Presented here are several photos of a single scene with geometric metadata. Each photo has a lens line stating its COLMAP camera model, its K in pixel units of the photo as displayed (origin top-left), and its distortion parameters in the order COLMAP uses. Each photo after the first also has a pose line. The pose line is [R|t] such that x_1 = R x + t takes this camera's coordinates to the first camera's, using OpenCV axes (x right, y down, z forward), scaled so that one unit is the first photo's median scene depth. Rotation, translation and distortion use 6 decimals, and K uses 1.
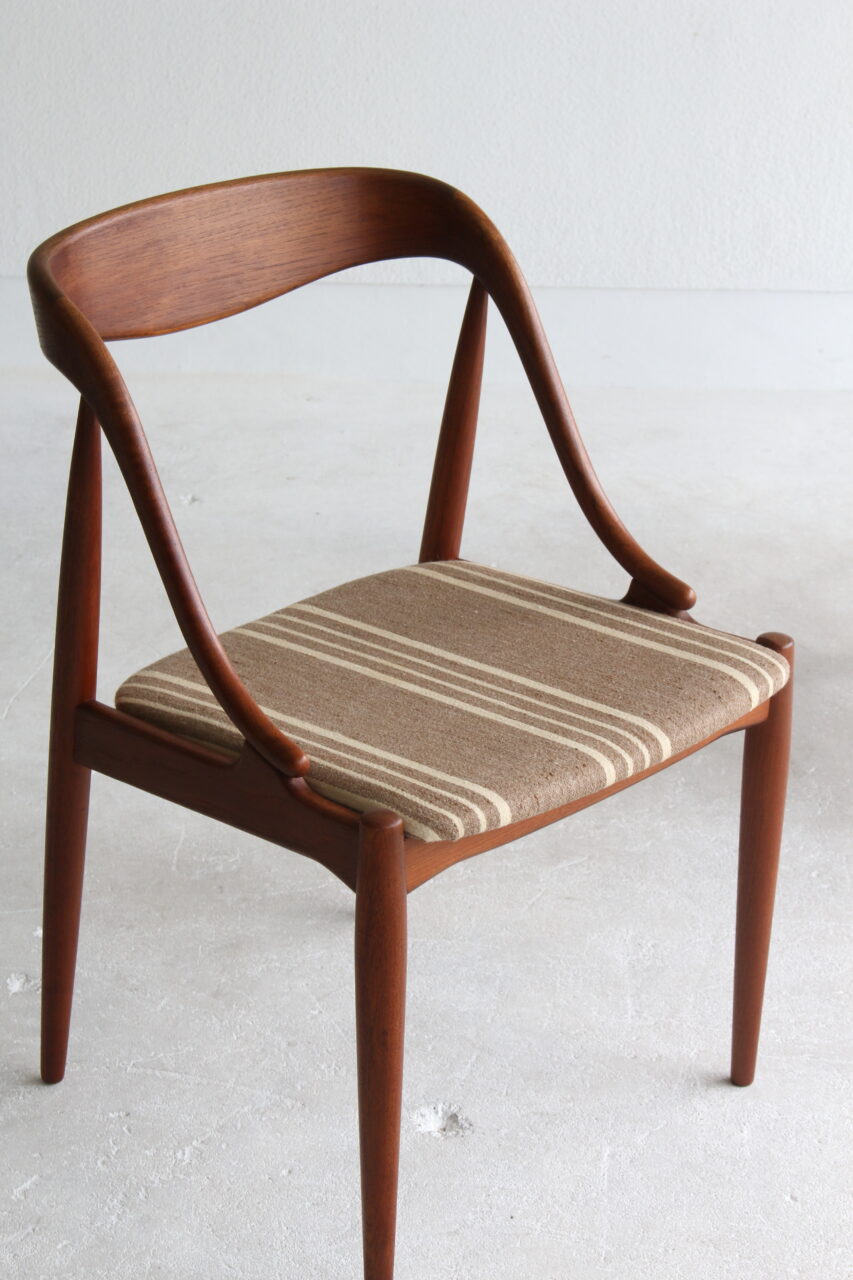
lens RADIAL K [[2950.4, 0, 435.8], [0, 2950.4, 644.8], [0, 0, 1]] dist [0.040737, 0.000000]
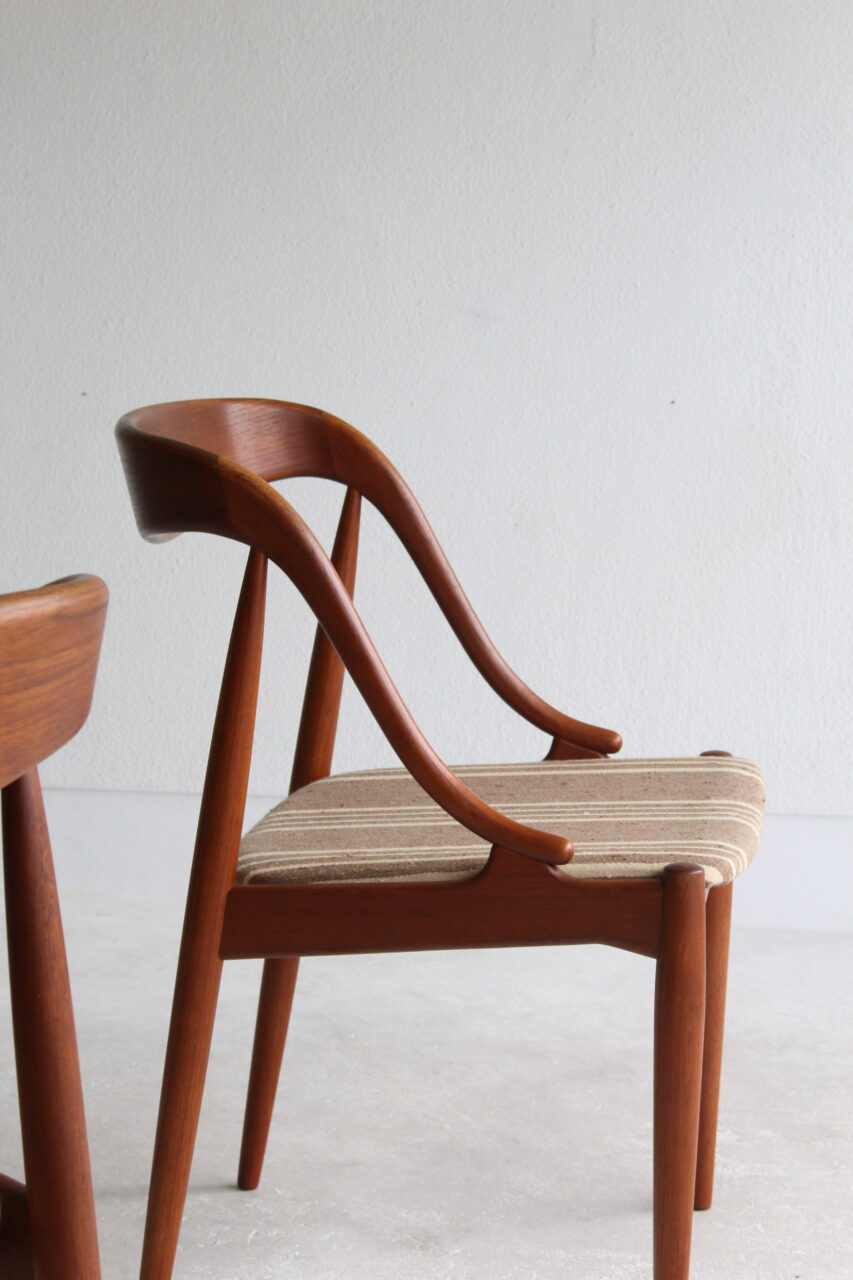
lens RADIAL K [[2950.4, 0, 425.0], [0, 2950.4, 630.7], [0, 0, 1]] dist [0.040737, 0.000000]
pose [[0.993771, 0.018304, -0.109930, 0.238704], [-0.048083, 0.960305, -0.274778, 0.119737], [0.100537, 0.278352, 0.955203, 0.180301]]
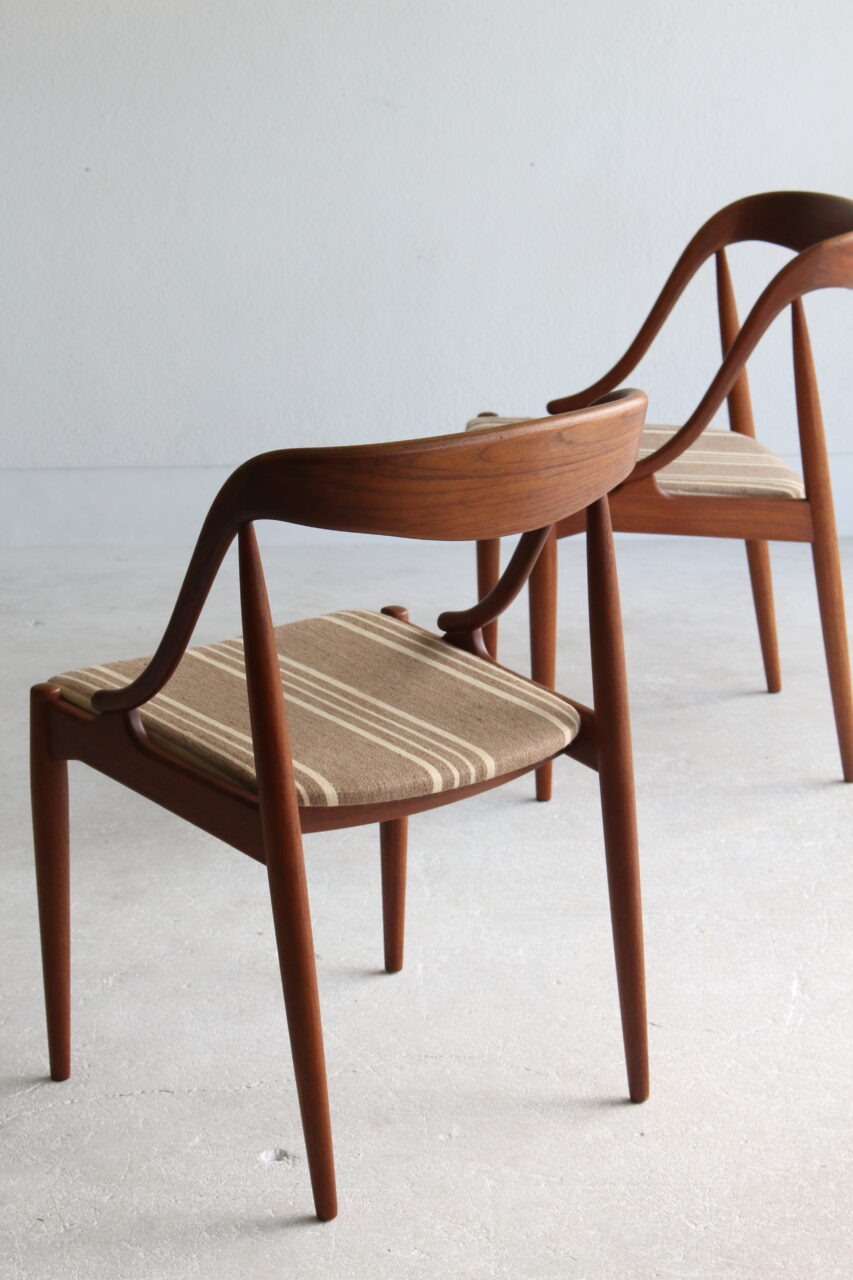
lens RADIAL K [[2950.4, 0, 419.5], [0, 2950.4, 633.8], [0, 0, 1]] dist [0.040737, 0.000000]
pose [[0.994137, -0.036127, 0.101915, -0.068732], [0.050349, 0.988781, -0.140633, 0.193038], [-0.095690, 0.144940, 0.984802, -0.328000]]
